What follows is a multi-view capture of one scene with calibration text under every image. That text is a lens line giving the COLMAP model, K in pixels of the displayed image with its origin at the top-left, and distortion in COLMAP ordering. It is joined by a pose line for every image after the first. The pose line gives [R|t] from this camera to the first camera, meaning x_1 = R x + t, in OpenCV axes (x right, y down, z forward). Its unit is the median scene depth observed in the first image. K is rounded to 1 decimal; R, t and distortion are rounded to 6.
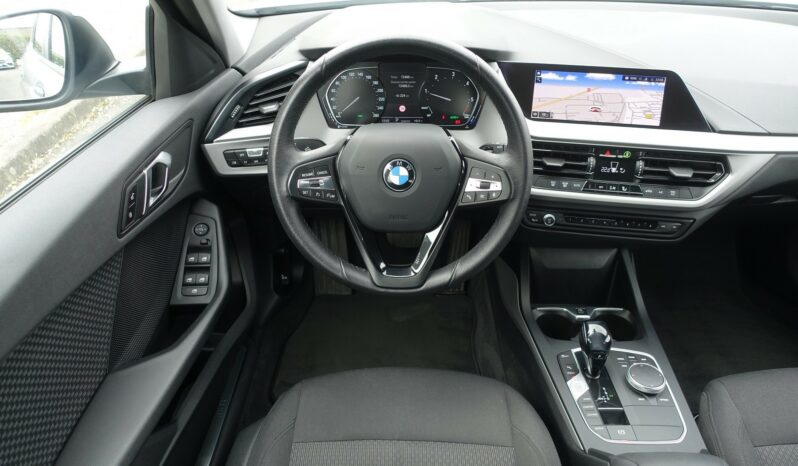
lens RADIAL K [[546.8, 0, 400.9], [0, 546.8, 229.8], [0, 0, 1]] dist [-0.004891, 0.001271]
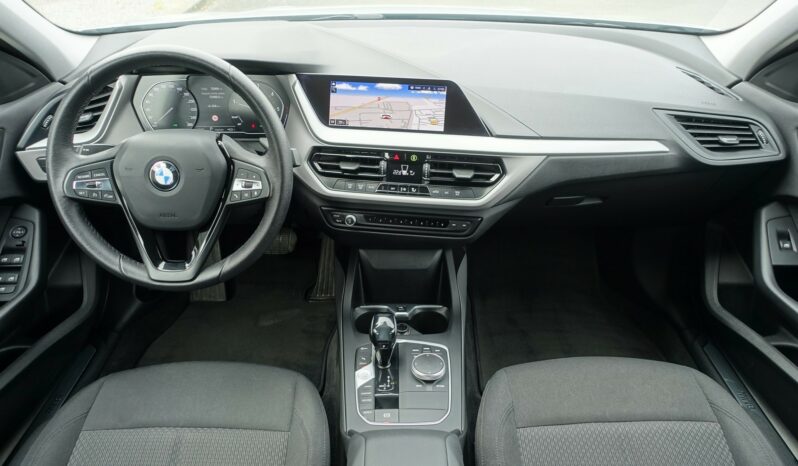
lens RADIAL K [[546.8, 0, 402.0], [0, 546.8, 229.8], [0, 0, 1]] dist [-0.004891, 0.001271]
pose [[0.999809, -0.010069, 0.016765, 0.369573], [0.010701, 0.999219, -0.038029, 0.044056], [-0.016369, 0.038201, 0.999136, -0.070049]]
